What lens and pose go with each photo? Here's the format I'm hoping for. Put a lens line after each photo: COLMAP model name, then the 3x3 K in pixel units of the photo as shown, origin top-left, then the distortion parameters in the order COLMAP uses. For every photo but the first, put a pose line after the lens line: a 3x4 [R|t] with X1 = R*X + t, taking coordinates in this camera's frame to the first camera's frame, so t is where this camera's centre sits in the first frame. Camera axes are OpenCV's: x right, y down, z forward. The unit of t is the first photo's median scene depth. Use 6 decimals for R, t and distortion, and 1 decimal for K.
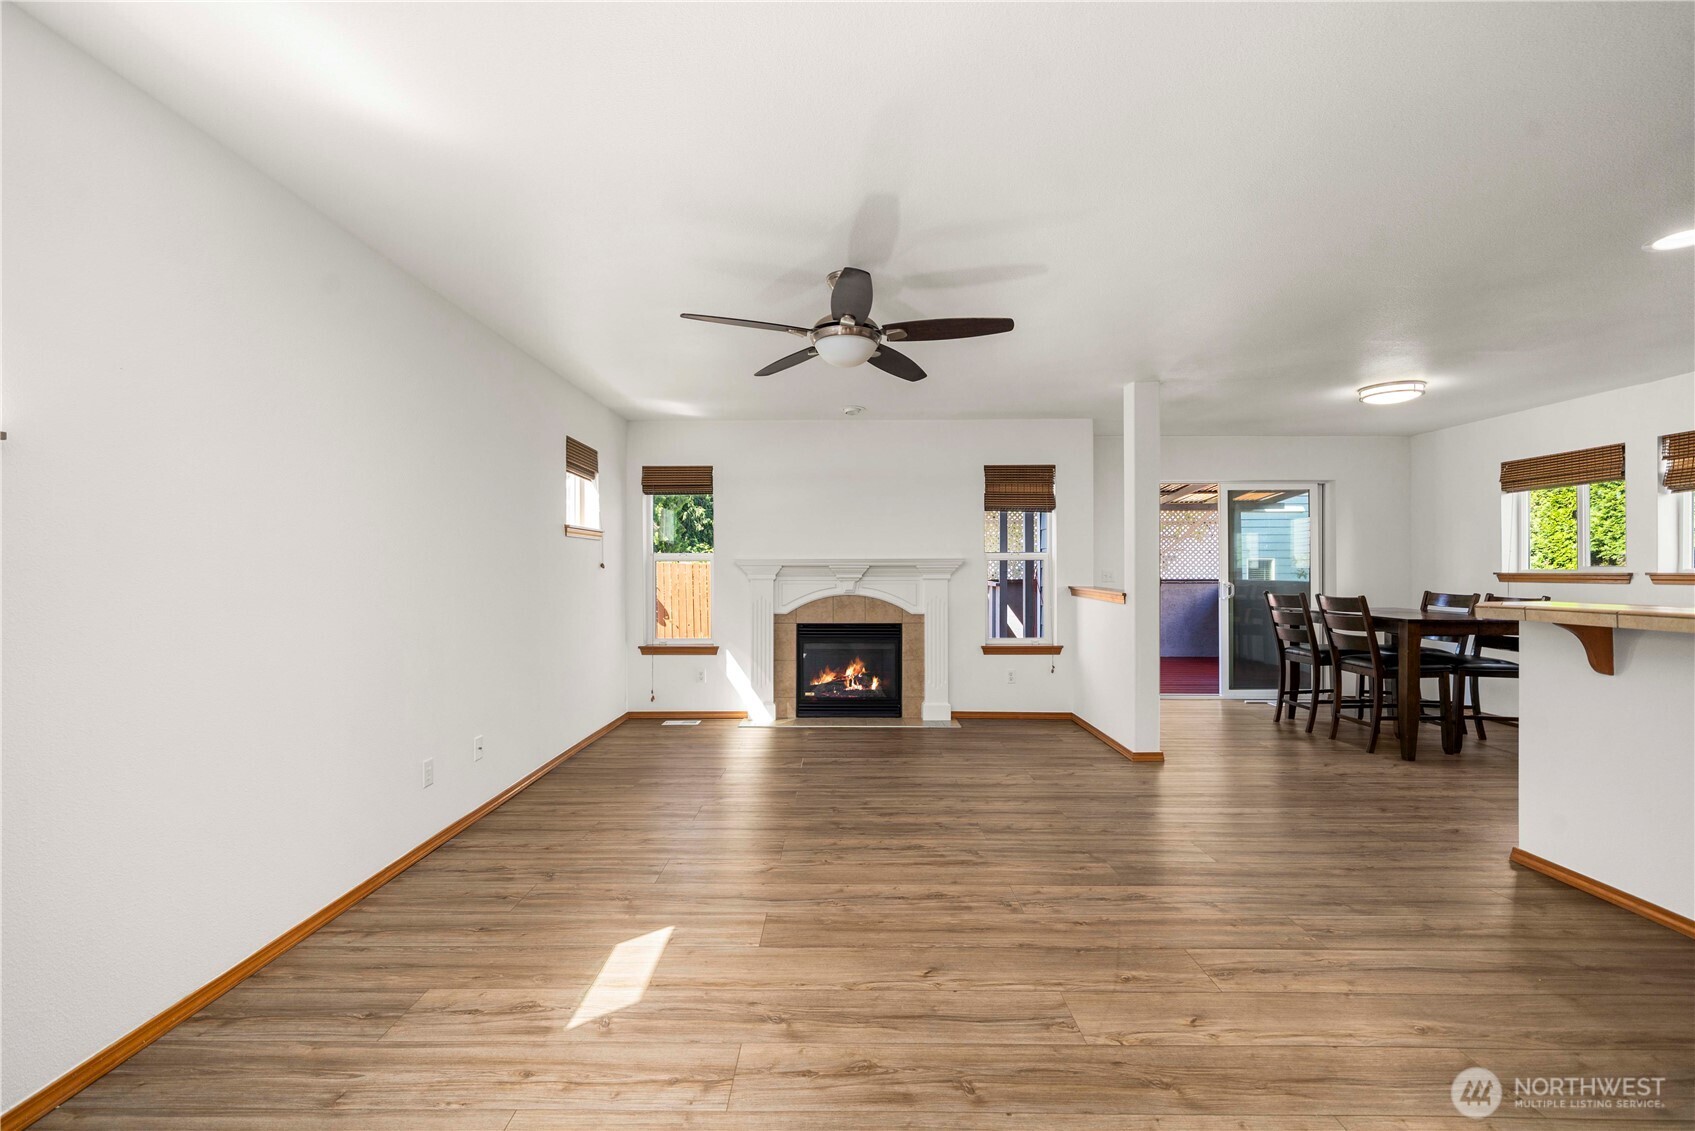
lens RADIAL K [[697.7, 0, 829.7], [0, 697.7, 563.9], [0, 0, 1]] dist [-0.001204, -0.000407]
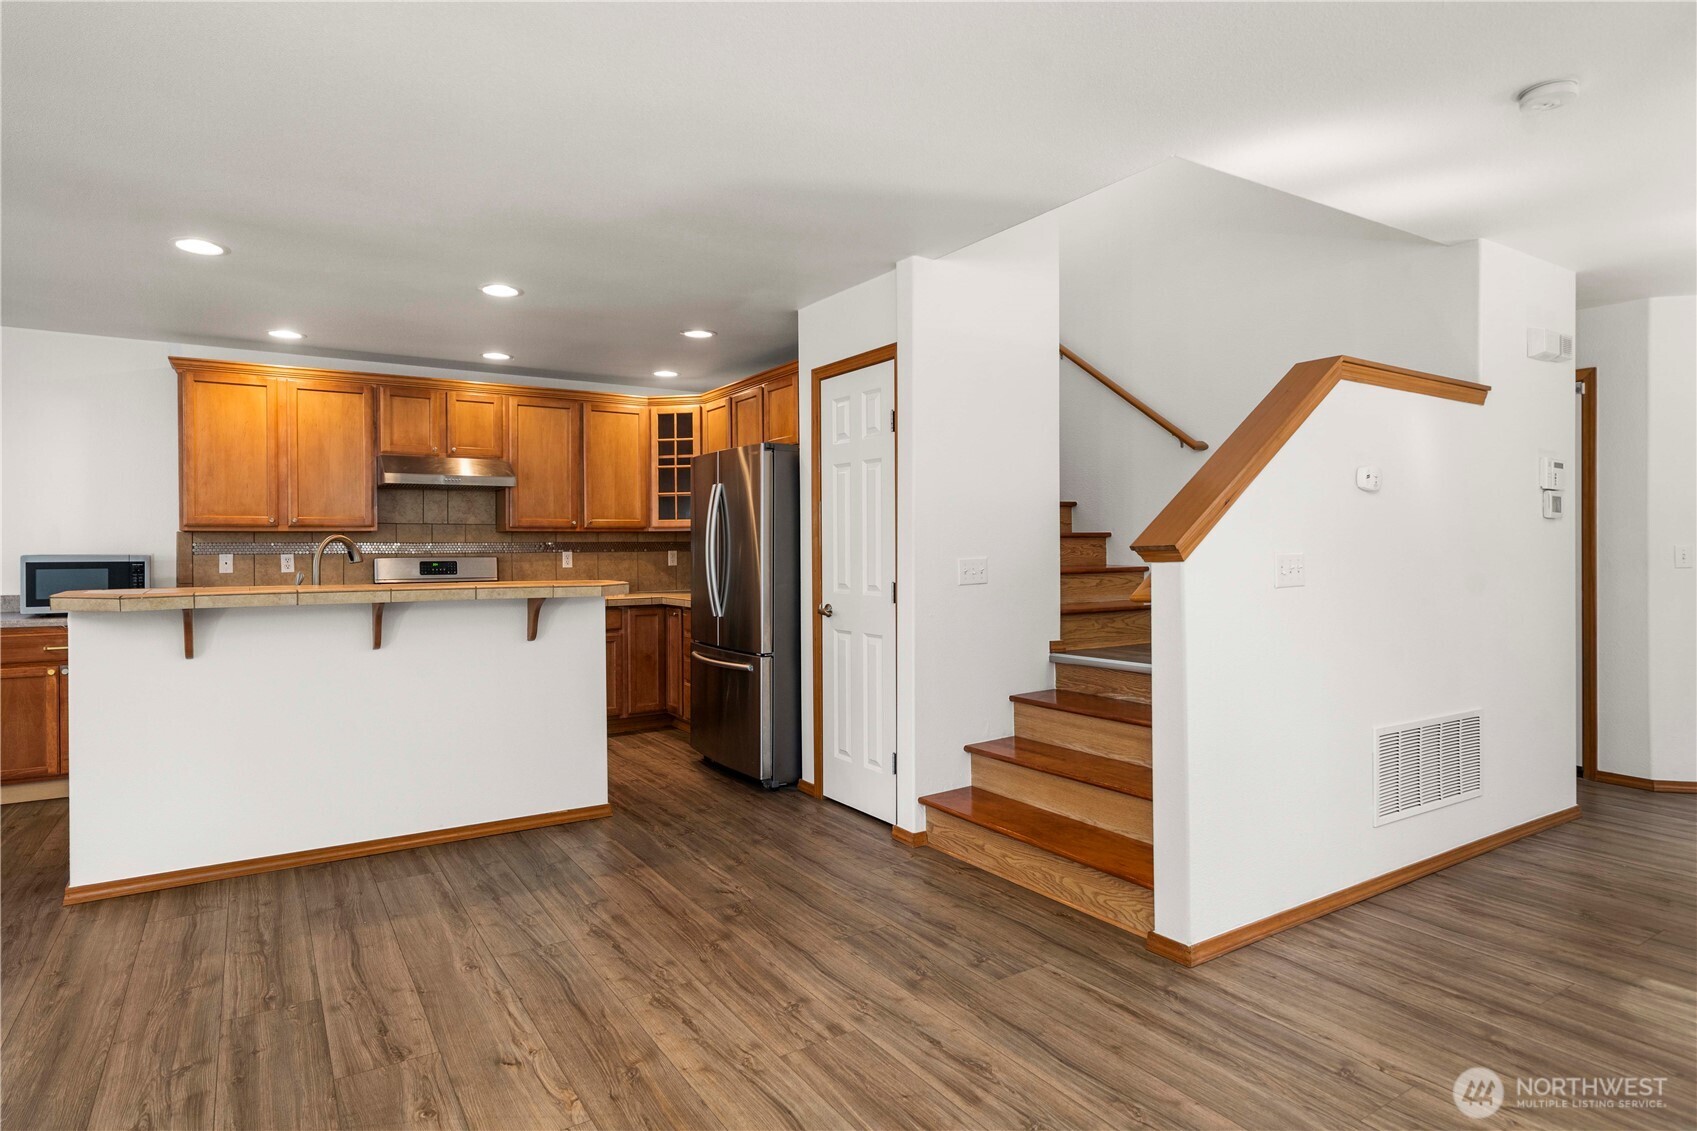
lens RADIAL K [[912.9, 0, 839.3], [0, 912.9, 549.7], [0, 0, 1]] dist [0.002734, 0.003621]
pose [[-0.546449, 0.002717, 0.837488, -0.221781], [-0.001888, 0.999988, -0.004477, 0.003203], [-0.837491, -0.004028, -0.546437, 0.420481]]
